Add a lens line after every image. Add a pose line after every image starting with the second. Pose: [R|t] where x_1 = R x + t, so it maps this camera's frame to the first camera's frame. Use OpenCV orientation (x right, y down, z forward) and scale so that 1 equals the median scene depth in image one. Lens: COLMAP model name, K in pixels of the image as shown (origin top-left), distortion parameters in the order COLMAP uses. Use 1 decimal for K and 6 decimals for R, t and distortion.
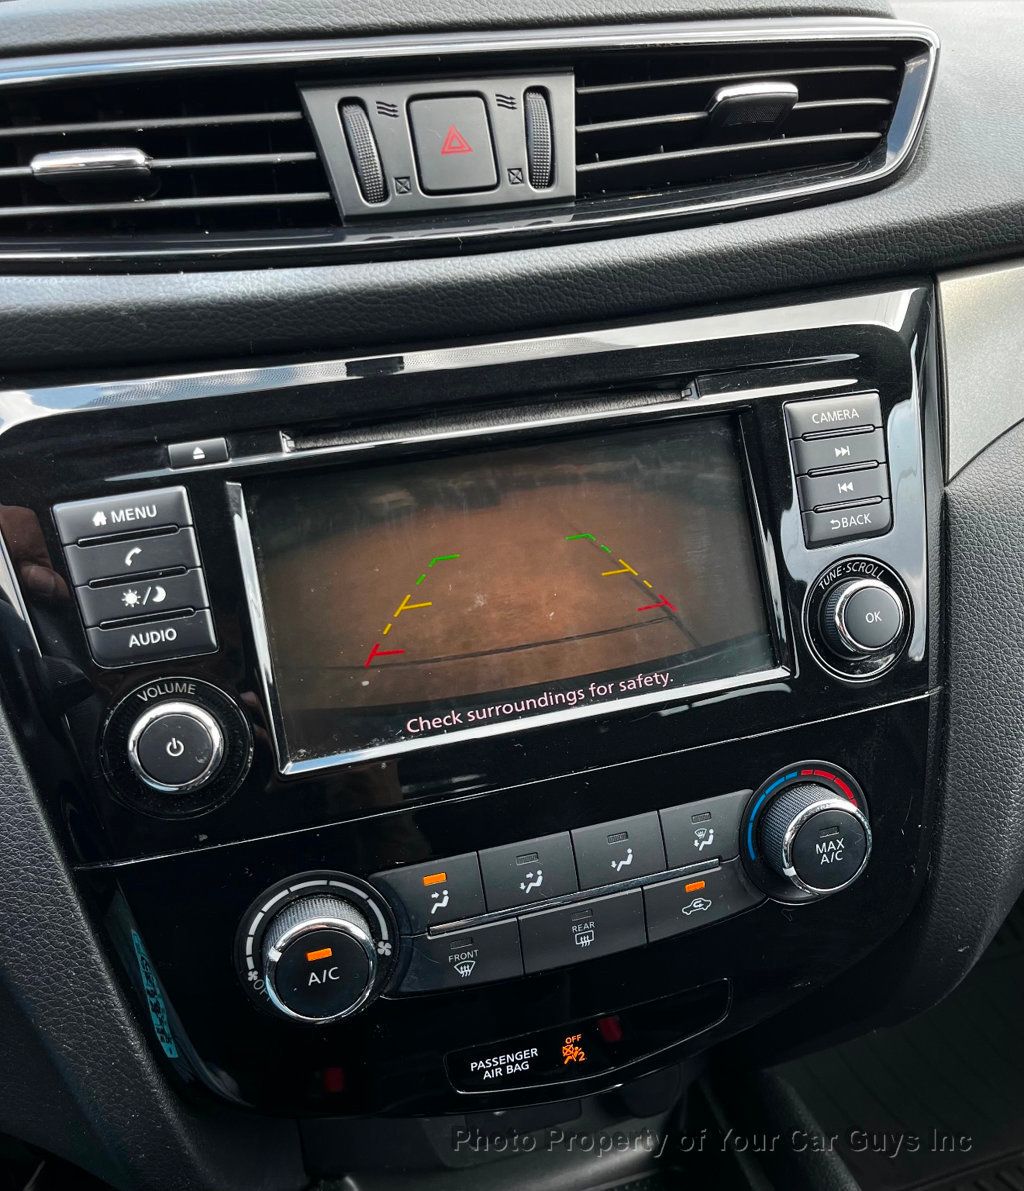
lens RADIAL K [[1183.4, 0, 552.0], [0, 1183.4, 663.8], [0, 0, 1]] dist [0.005336, -0.023033]
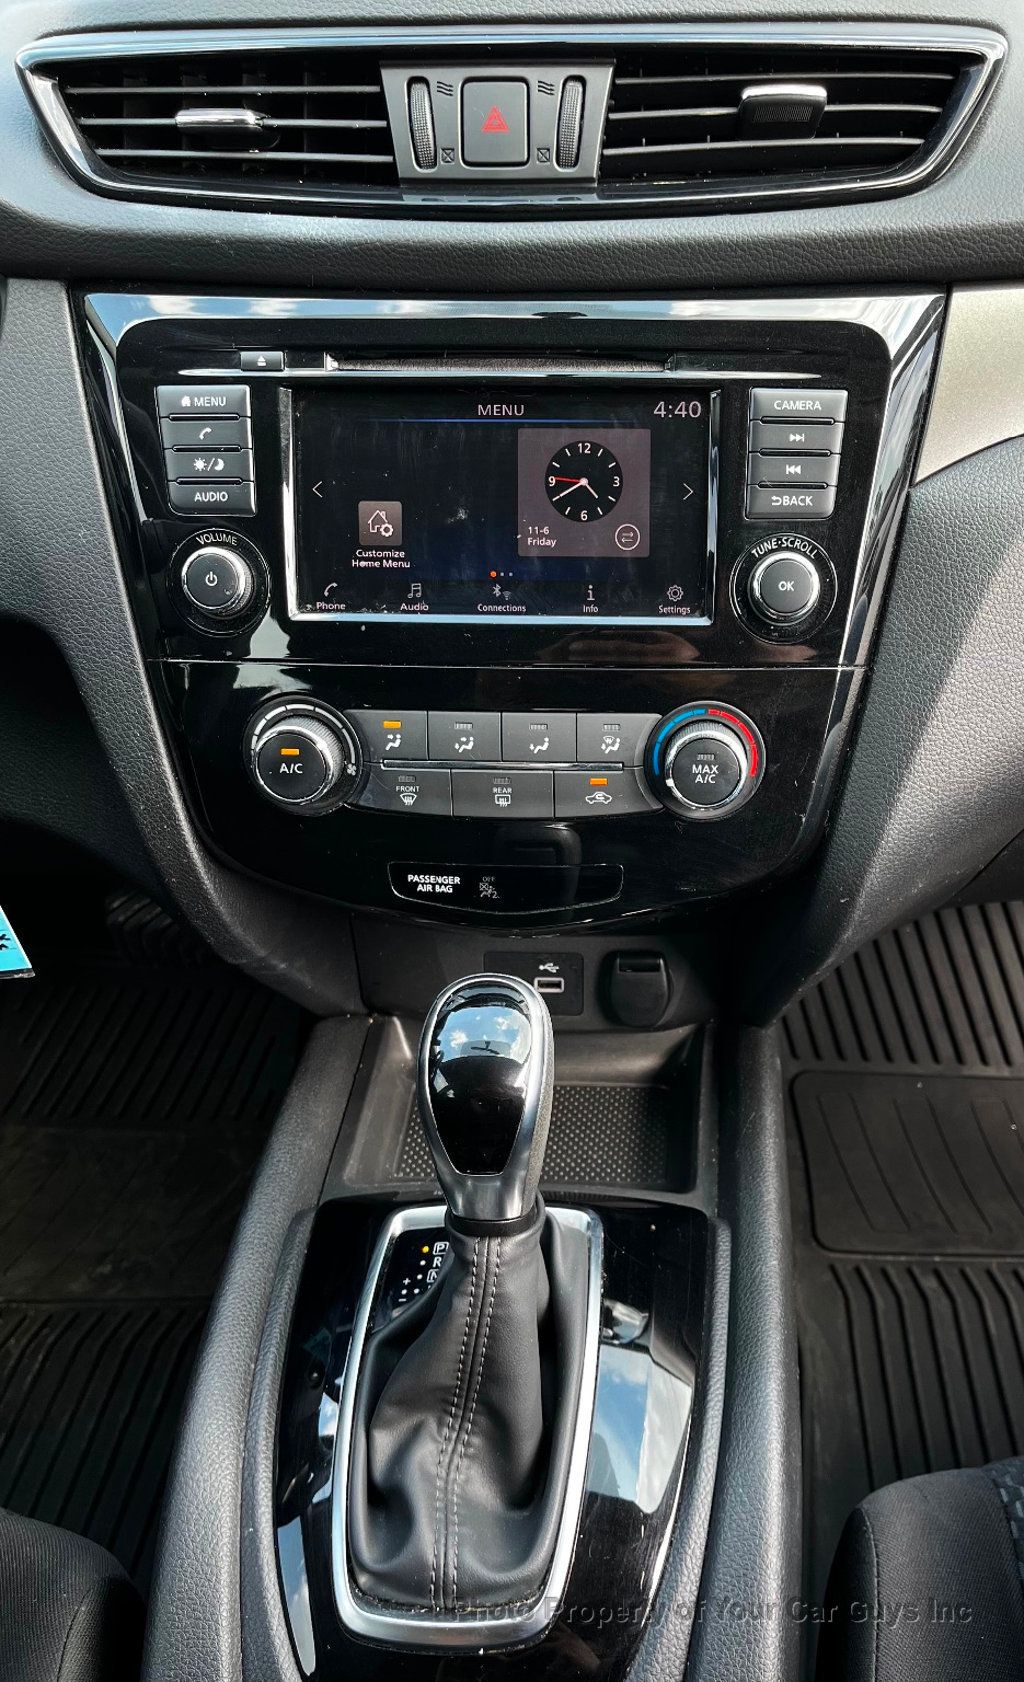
lens RADIAL K [[1221.6, 0, 555.2], [0, 1221.6, 896.6], [0, 0, 1]] dist [0.067007, -0.102099]
pose [[0.944131, 0.225658, -0.240200, 0.449381], [-0.184591, 0.965851, 0.181820, 0.084800], [0.273027, -0.127323, 0.953544, -0.286967]]
